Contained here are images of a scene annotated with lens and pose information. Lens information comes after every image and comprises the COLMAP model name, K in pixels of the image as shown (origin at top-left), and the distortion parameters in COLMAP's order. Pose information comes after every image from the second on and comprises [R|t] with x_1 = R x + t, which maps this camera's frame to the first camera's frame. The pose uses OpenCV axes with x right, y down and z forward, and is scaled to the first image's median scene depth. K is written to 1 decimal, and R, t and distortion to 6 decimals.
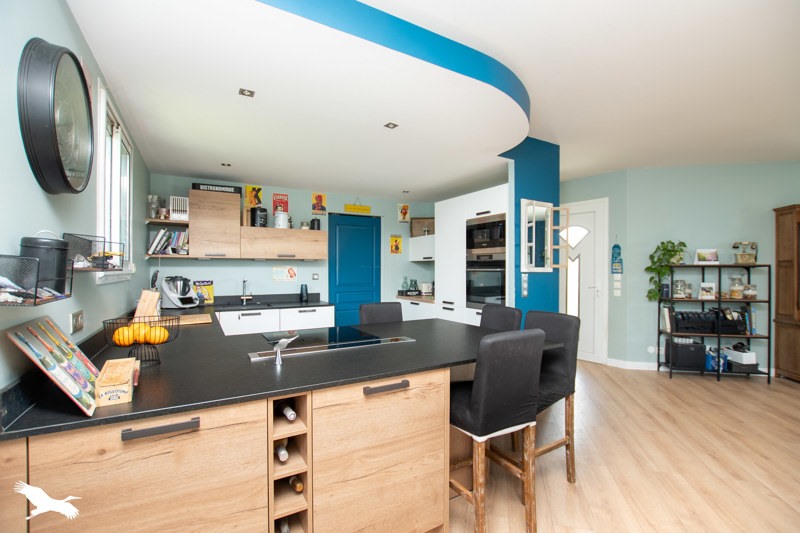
lens RADIAL K [[362.3, 0, 400.9], [0, 362.3, 268.3], [0, 0, 1]] dist [-0.003284, 0.000022]
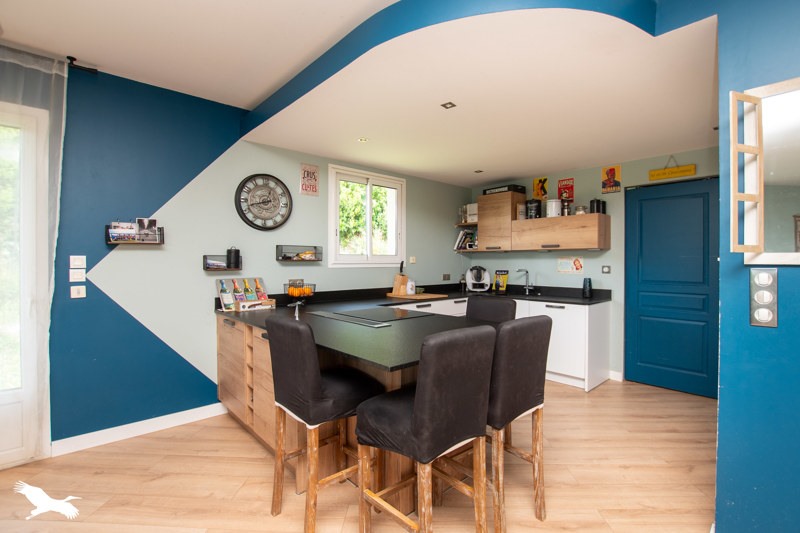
lens RADIAL K [[362.3, 0, 400.9], [0, 362.3, 264.1], [0, 0, 1]] dist [-0.003284, 0.000022]
pose [[0.241636, 0.006400, -0.970346, 0.490993], [0.002412, 0.999971, 0.007196, 0.004257], [0.970364, -0.004080, 0.241613, 0.388168]]
